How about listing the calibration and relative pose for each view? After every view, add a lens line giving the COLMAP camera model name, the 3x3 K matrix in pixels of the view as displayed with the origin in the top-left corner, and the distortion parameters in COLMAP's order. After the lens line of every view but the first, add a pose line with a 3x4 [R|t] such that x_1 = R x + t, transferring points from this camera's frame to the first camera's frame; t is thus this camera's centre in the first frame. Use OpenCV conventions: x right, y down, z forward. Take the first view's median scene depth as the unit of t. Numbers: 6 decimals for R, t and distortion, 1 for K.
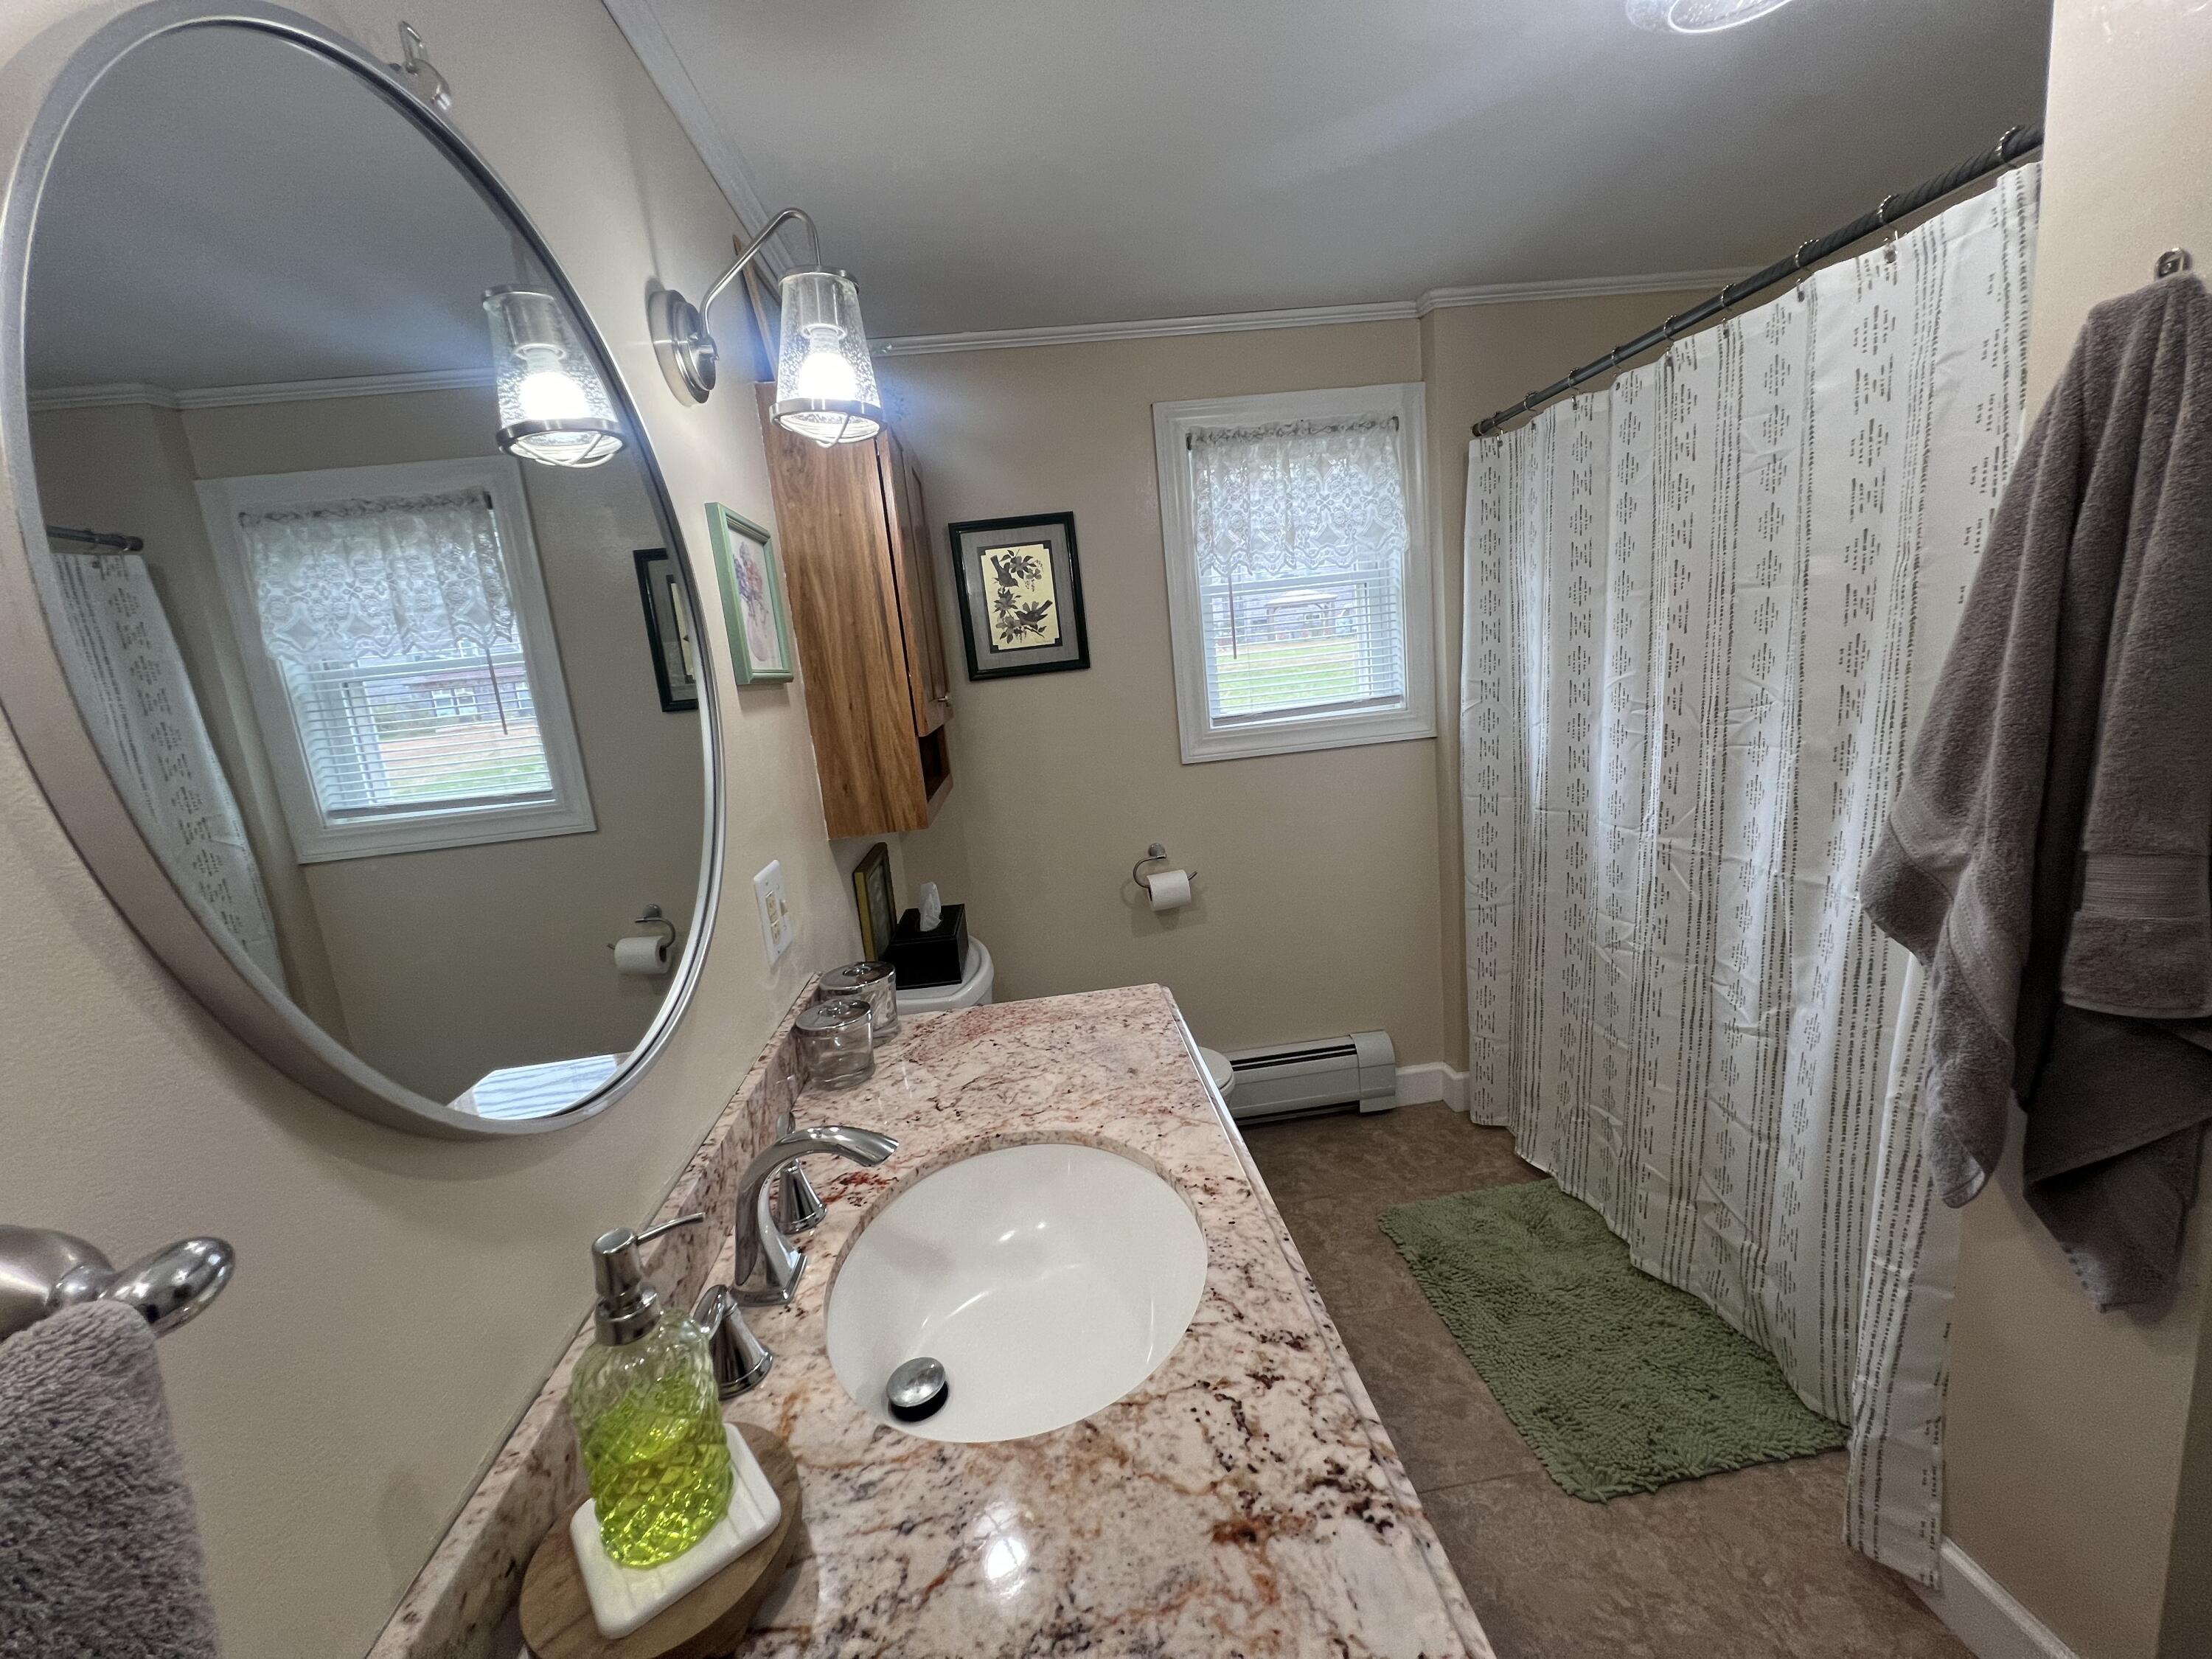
lens RADIAL K [[881.0, 0, 1101.1], [0, 881.0, 828.6], [0, 0, 1]] dist [-0.003335, 0.000952]
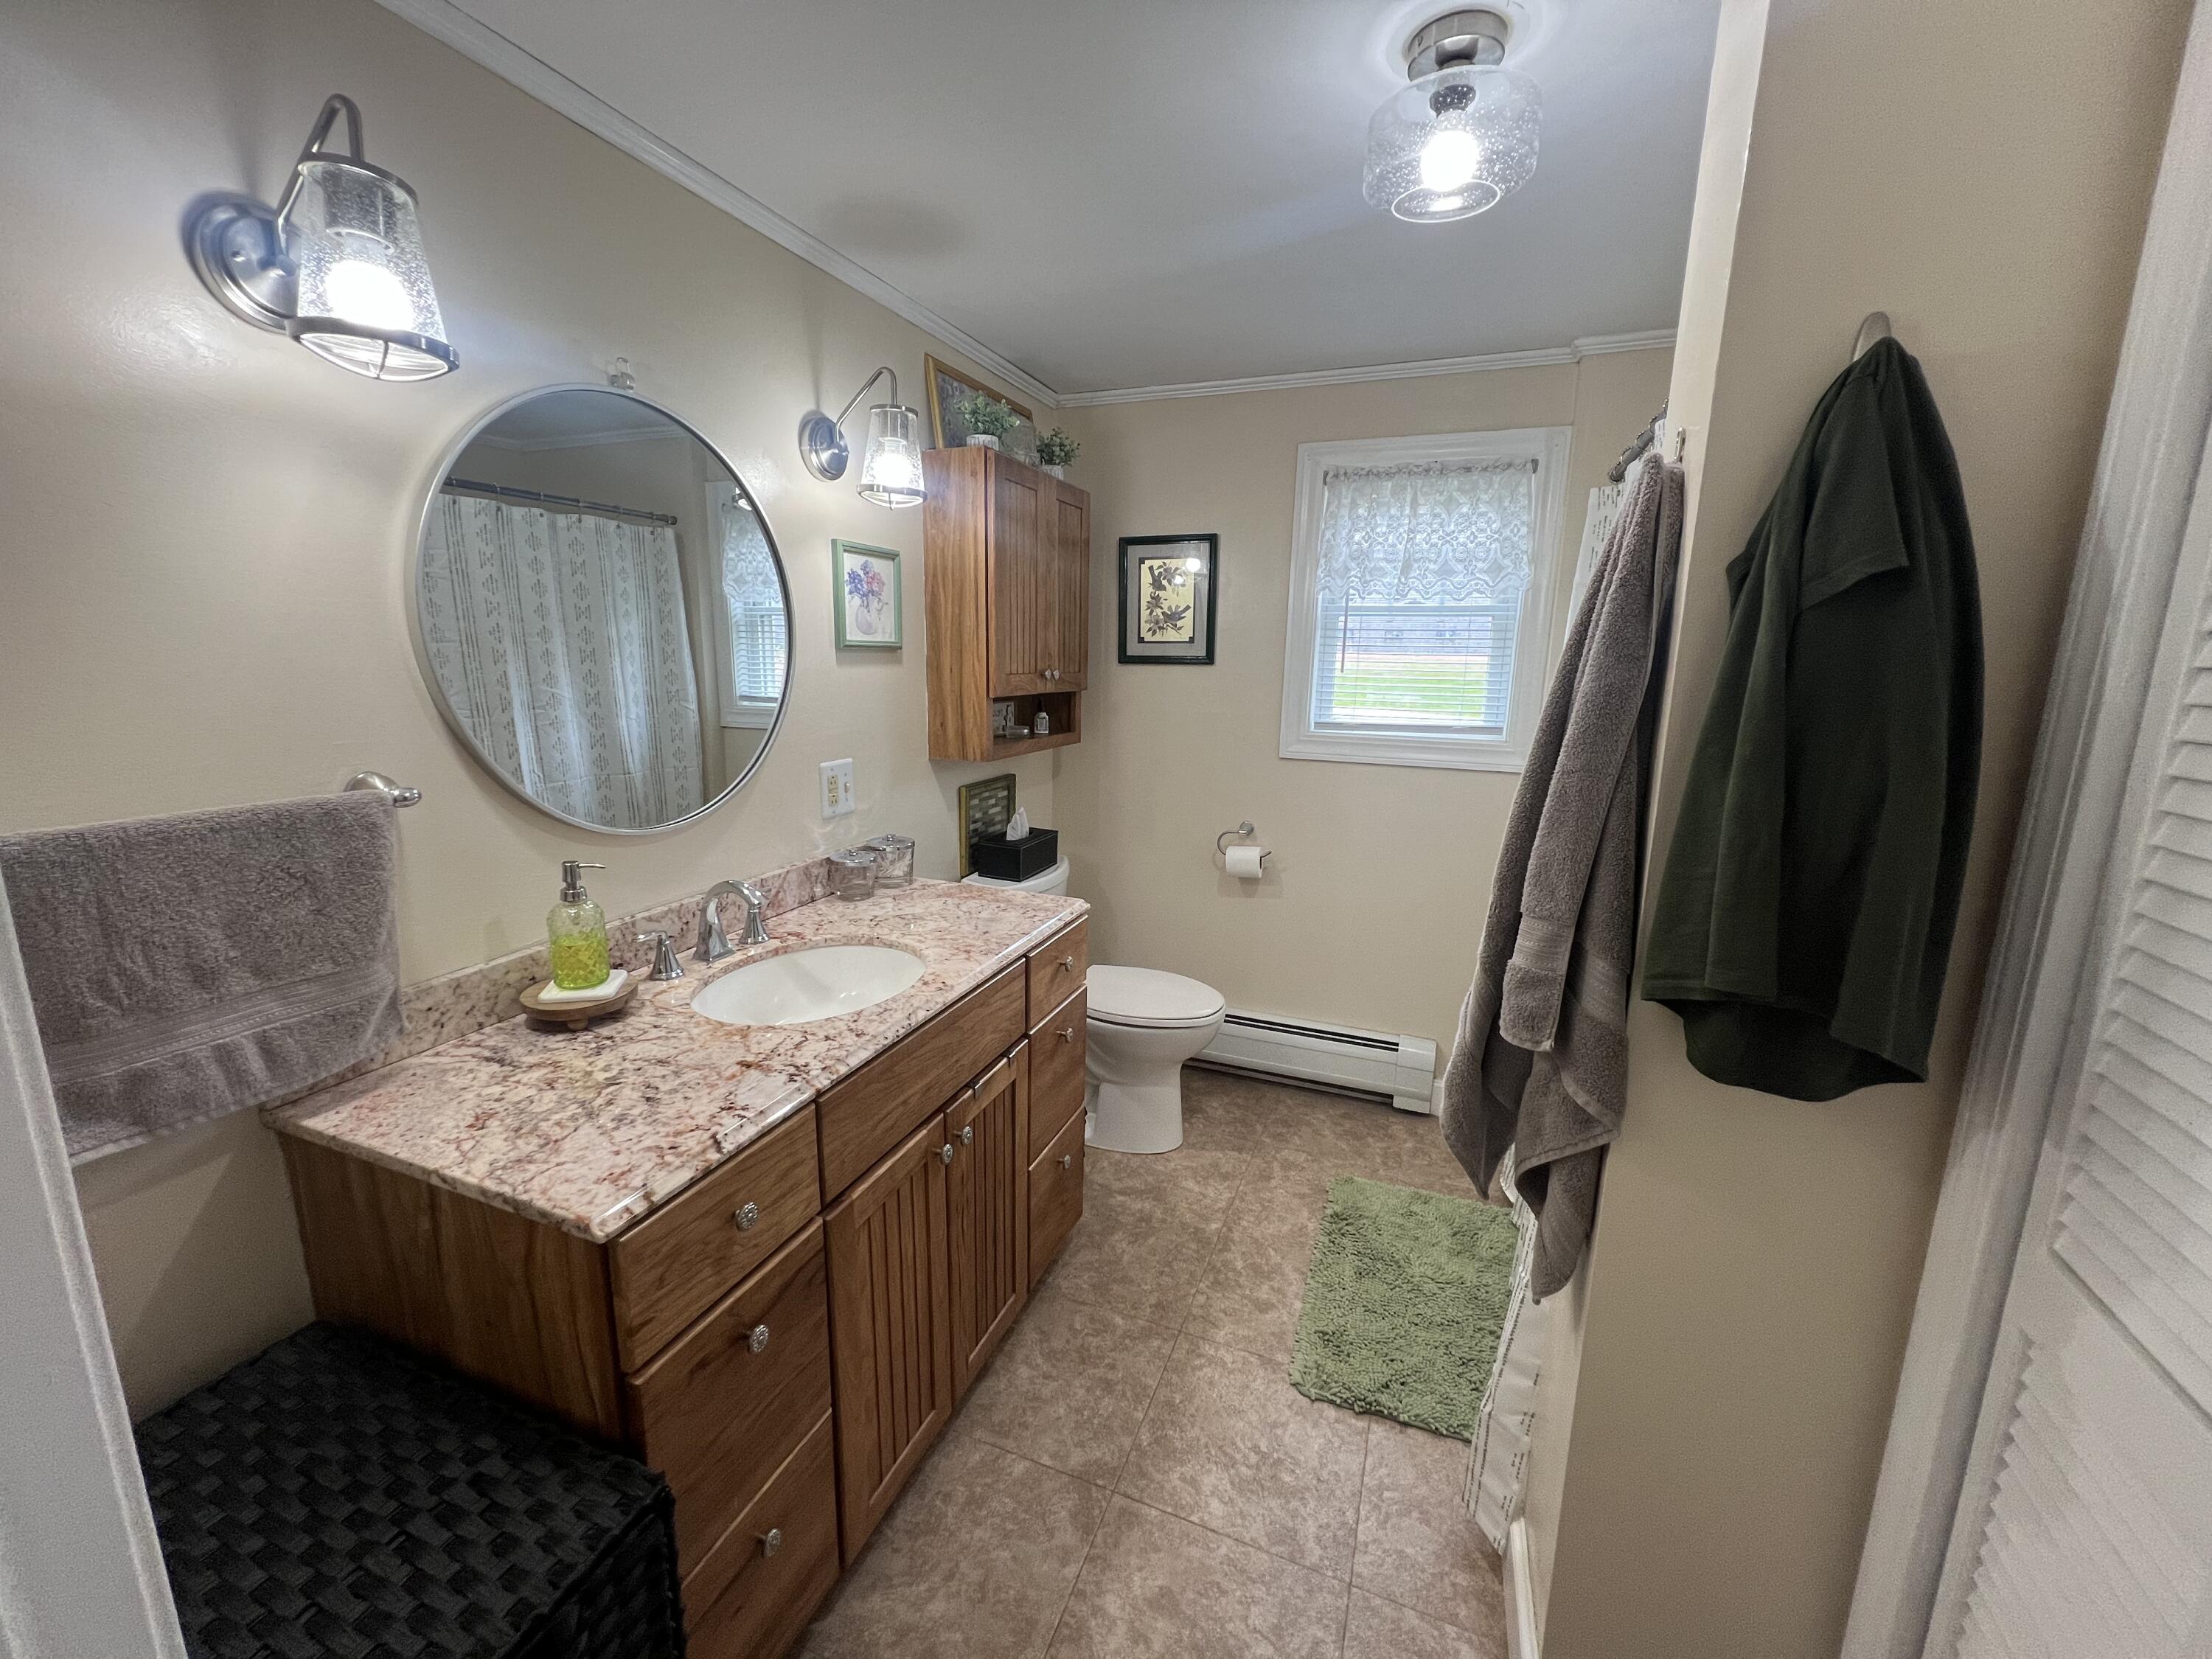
lens RADIAL K [[881.0, 0, 1101.1], [0, 881.0, 828.6], [0, 0, 1]] dist [-0.003335, 0.000952]
pose [[0.882963, 0.202206, -0.423662, 0.417352], [-0.188938, 0.979227, 0.073597, -0.024491], [0.429743, 0.015062, 0.902825, -0.145313]]
